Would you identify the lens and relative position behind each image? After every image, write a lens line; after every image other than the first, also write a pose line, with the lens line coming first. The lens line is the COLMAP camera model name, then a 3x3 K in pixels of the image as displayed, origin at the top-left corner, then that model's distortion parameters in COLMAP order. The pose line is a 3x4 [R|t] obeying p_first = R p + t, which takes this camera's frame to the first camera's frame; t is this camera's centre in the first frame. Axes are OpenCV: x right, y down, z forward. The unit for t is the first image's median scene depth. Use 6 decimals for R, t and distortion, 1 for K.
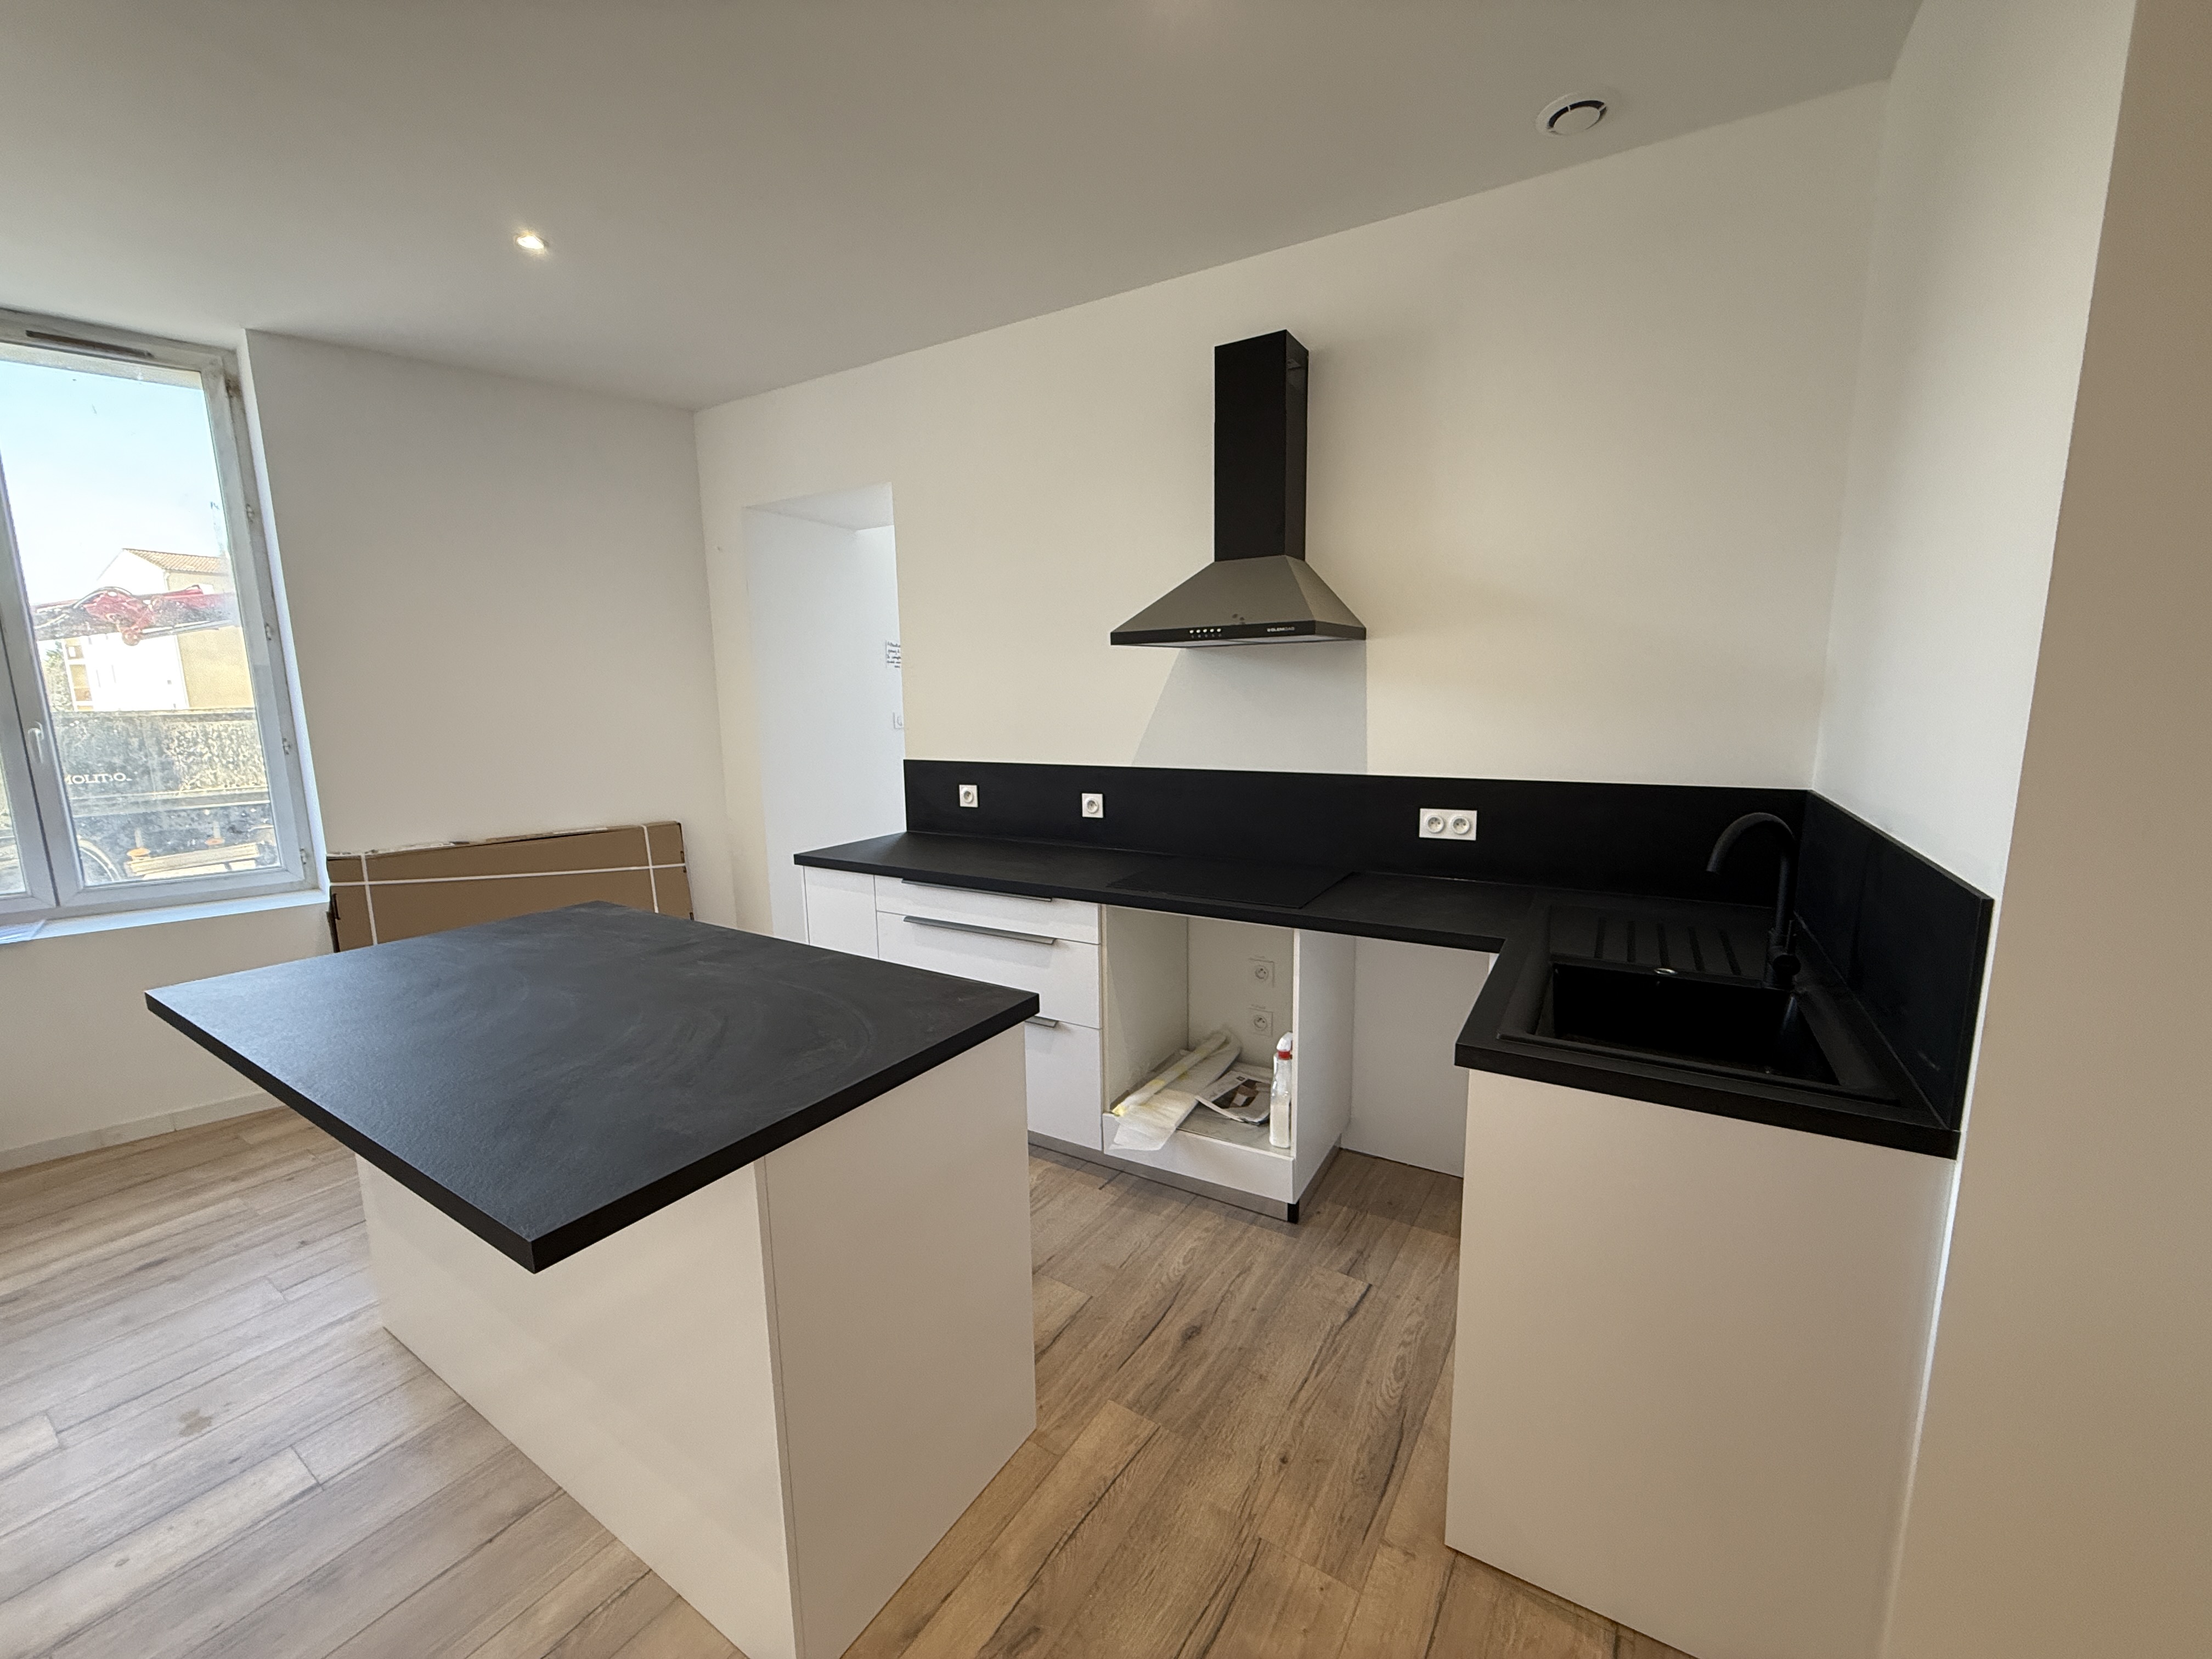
lens RADIAL K [[871.4, 0, 1106.0], [0, 871.4, 829.5], [0, 0, 1]] dist [0.000215, 0.000276]
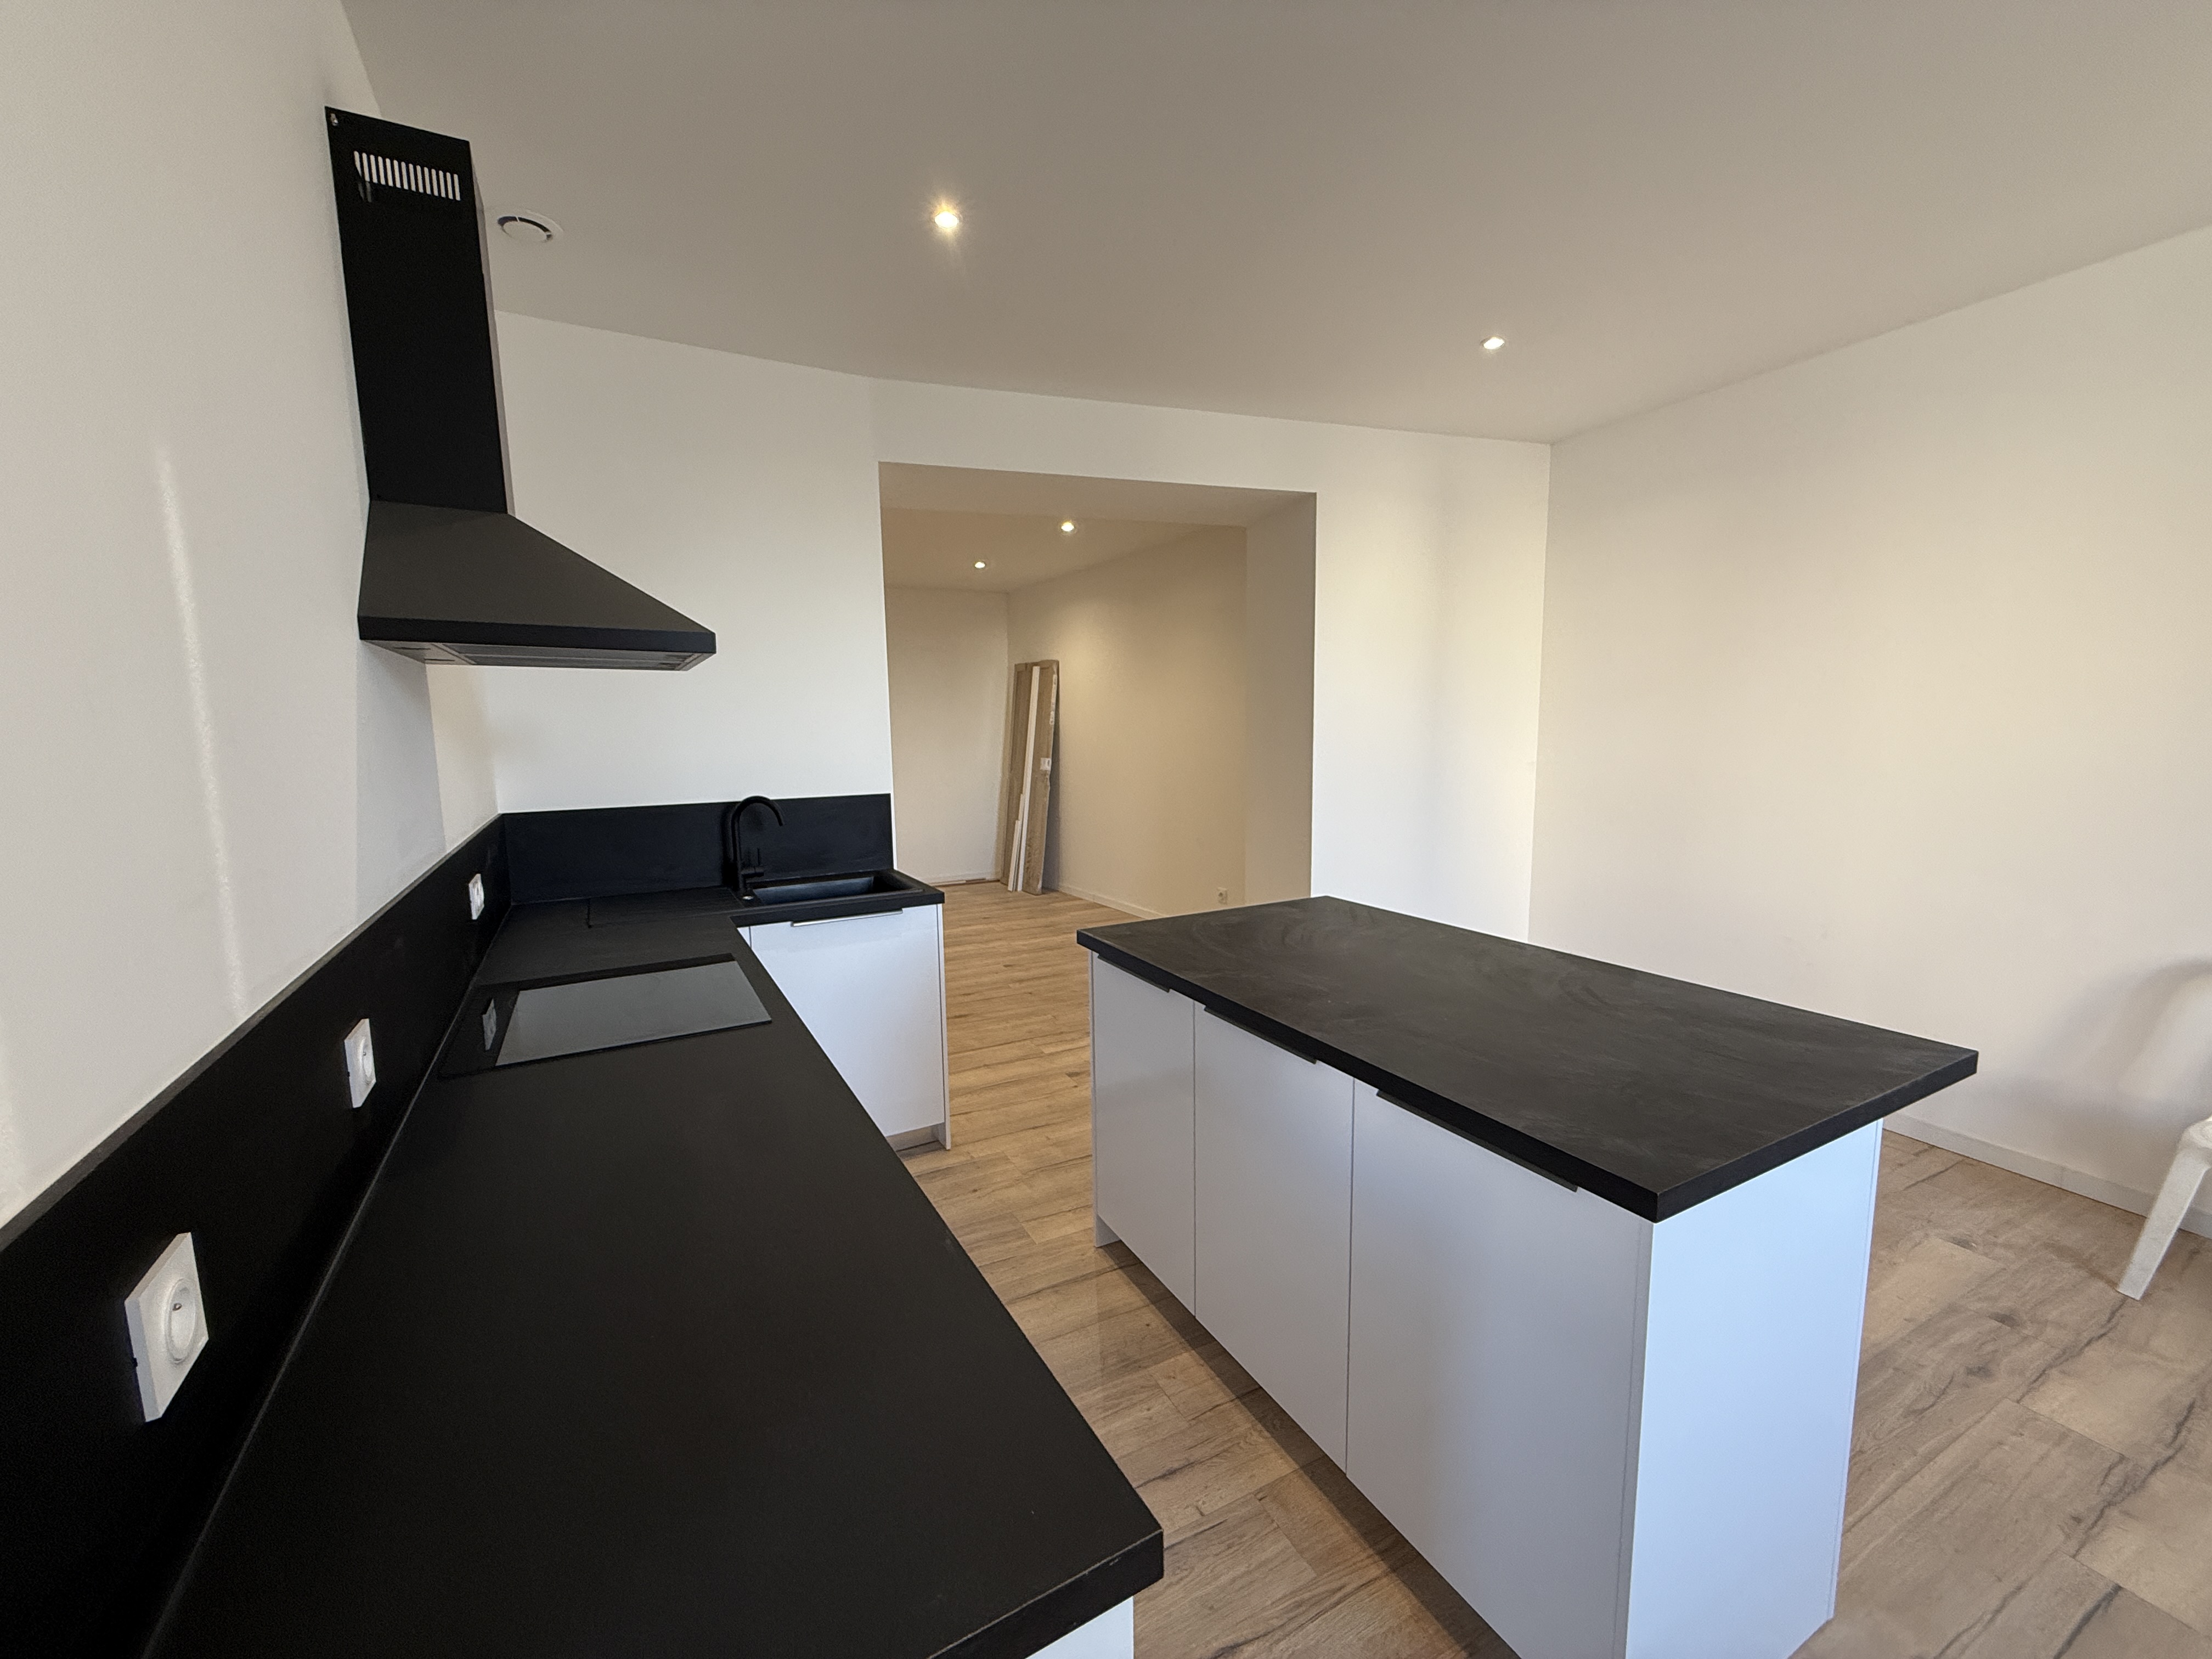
lens RADIAL K [[871.4, 0, 1106.0], [0, 871.4, 829.5], [0, 0, 1]] dist [0.000215, 0.000276]
pose [[-0.867297, -0.034492, 0.496594, -0.848123], [0.100656, 0.964838, 0.242809, -0.327149], [-0.487508, 0.260573, -0.833329, 2.183327]]
